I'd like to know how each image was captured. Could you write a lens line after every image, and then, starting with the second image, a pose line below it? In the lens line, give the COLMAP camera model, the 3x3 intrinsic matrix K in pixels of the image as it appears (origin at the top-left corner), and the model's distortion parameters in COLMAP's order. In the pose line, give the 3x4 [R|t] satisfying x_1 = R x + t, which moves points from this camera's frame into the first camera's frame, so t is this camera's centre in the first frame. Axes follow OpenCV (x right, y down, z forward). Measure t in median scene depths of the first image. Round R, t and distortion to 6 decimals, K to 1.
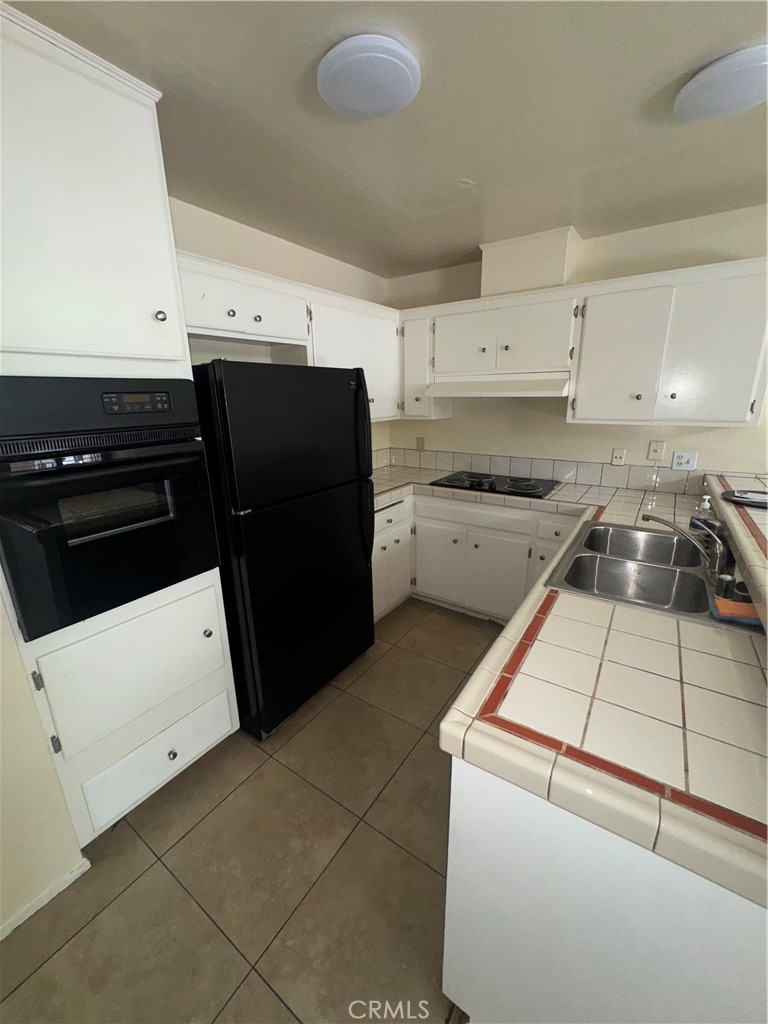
lens RADIAL K [[409.0, 0, 383.6], [0, 409.0, 509.7], [0, 0, 1]] dist [-0.004331, -0.000012]
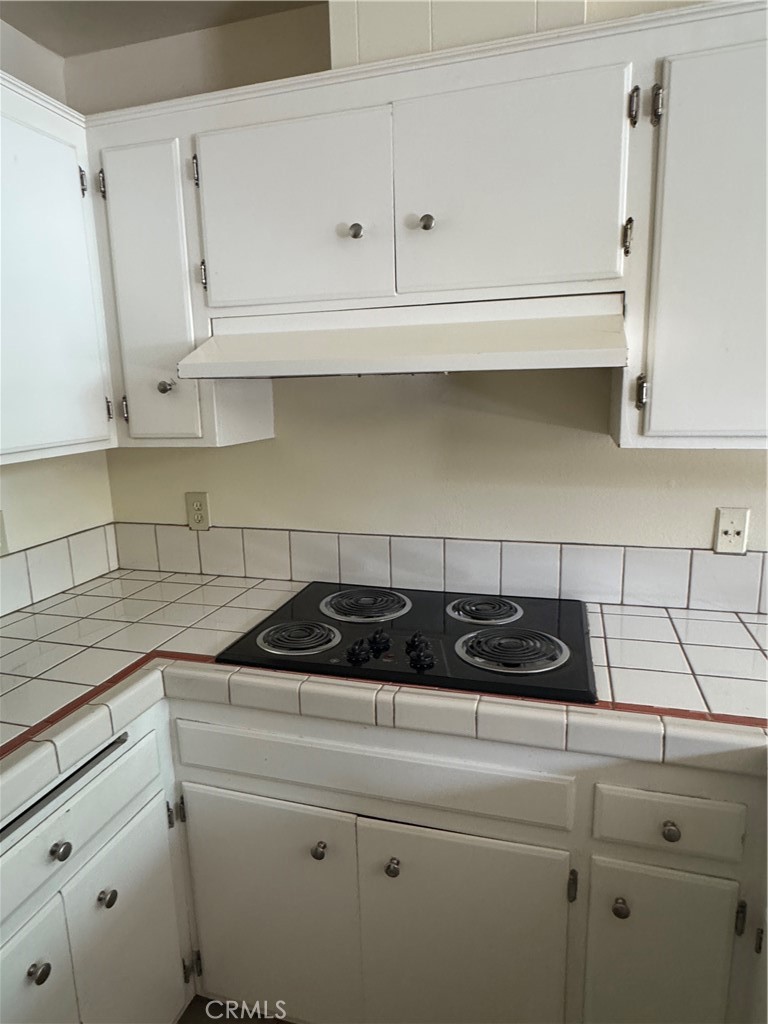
lens RADIAL K [[621.9, 0, 375.4], [0, 621.9, 508.7], [0, 0, 1]] dist [-0.012541, 0.007100]
pose [[0.952809, -0.067063, 0.296070, 0.108893], [0.093468, 0.992722, -0.075933, -0.146529], [-0.288823, 0.100023, 0.952143, 0.594171]]
